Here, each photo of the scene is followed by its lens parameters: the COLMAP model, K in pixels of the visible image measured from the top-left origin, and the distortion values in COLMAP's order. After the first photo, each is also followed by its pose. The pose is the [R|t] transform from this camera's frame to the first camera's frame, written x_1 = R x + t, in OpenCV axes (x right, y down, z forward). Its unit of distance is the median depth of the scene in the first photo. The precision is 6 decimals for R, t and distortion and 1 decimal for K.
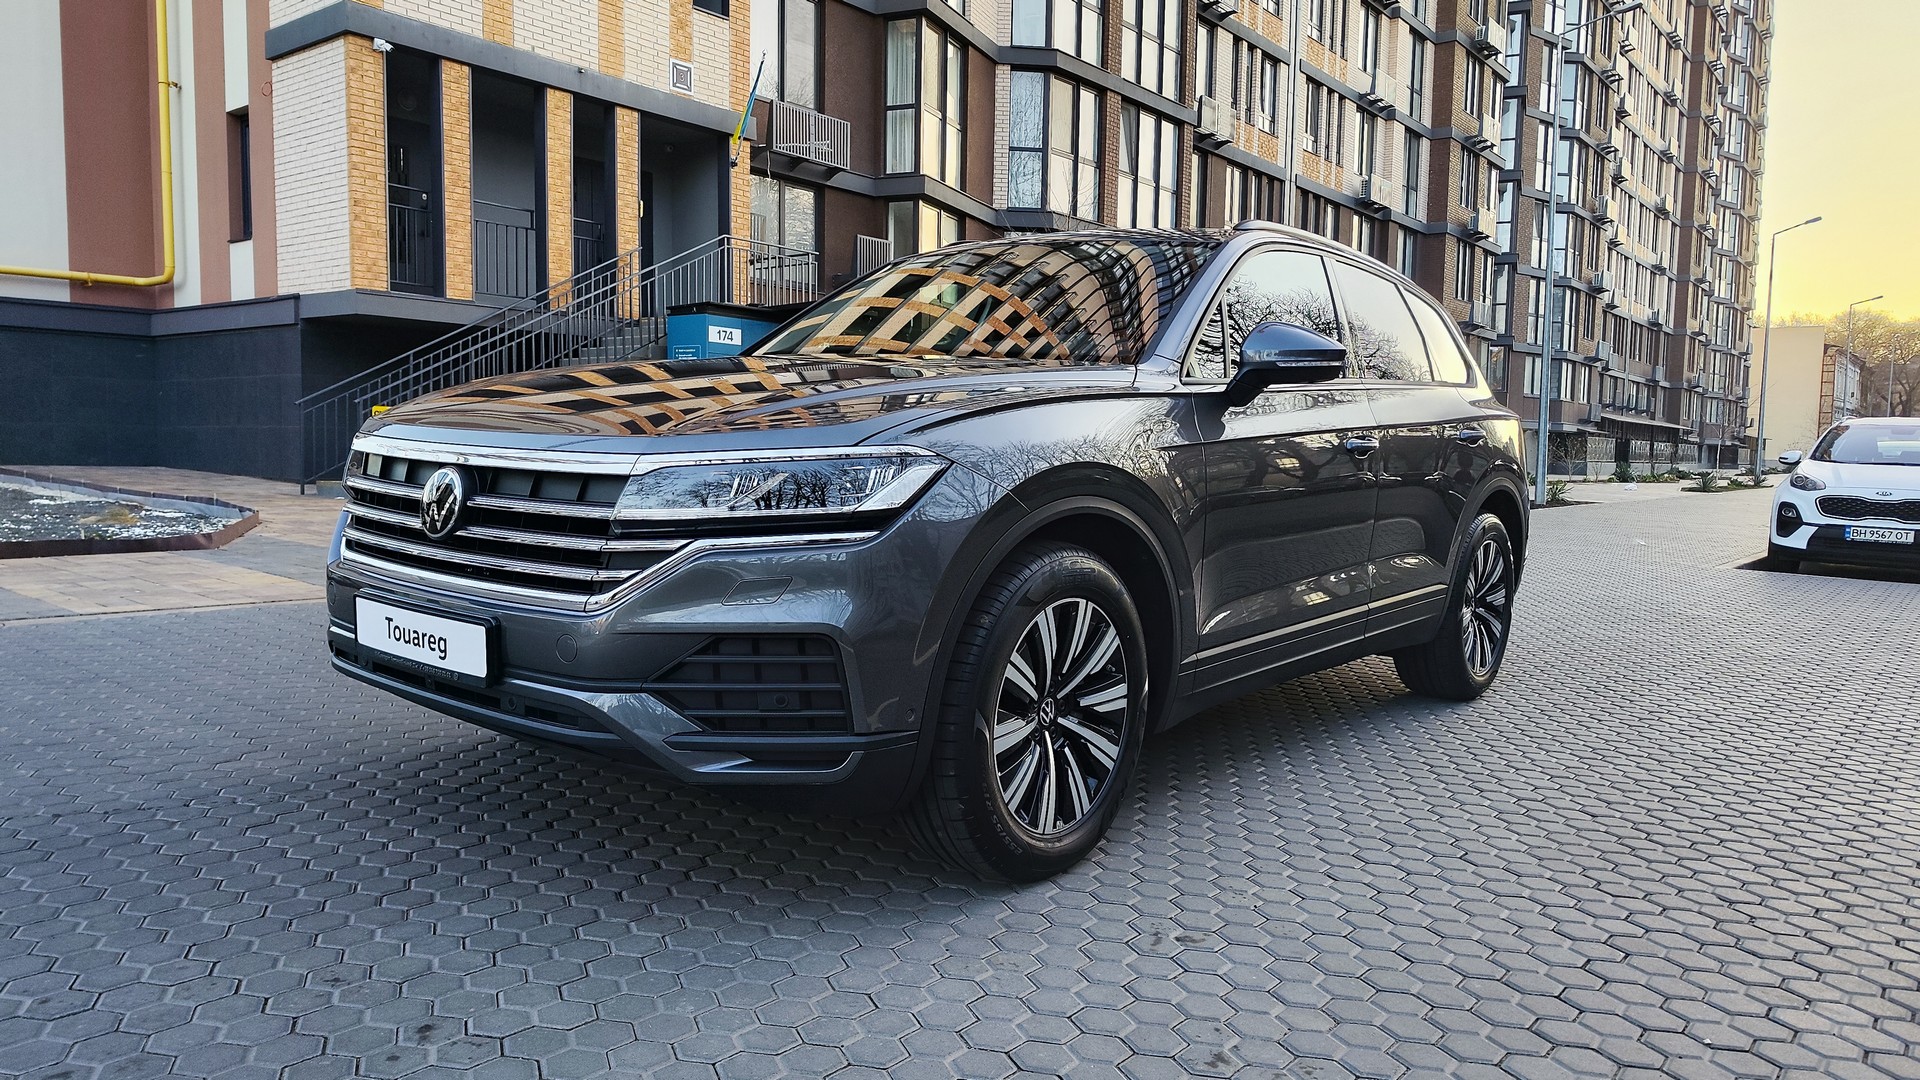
lens RADIAL K [[1351.9, 0, 953.8], [0, 1351.9, 548.0], [0, 0, 1]] dist [0.006550, 0.004636]
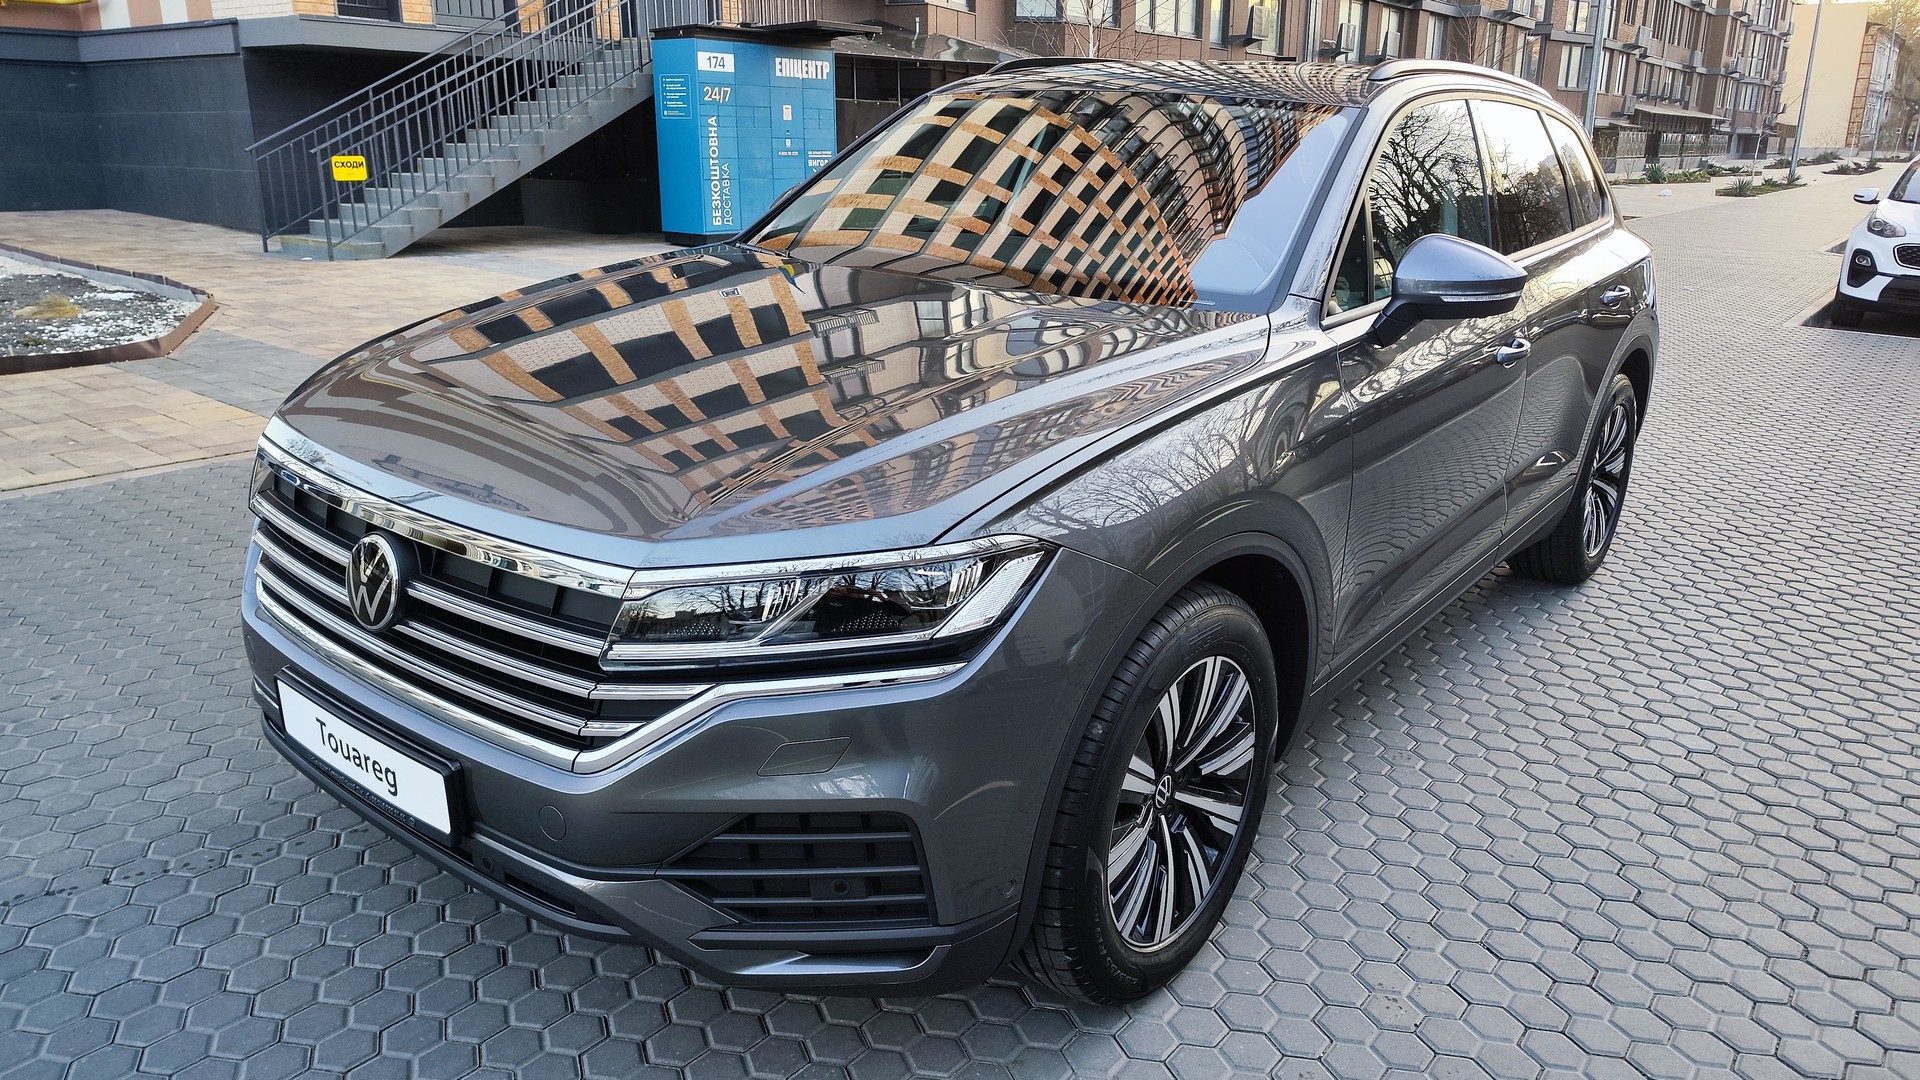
lens RADIAL K [[1369.0, 0, 990.0], [0, 1369.0, 534.2], [0, 0, 1]] dist [0.003054, 0.005167]
pose [[0.999739, -0.014652, 0.017513, -0.037518], [0.010909, 0.980268, 0.197374, -0.156154], [-0.020060, -0.197131, 0.980172, 0.192367]]
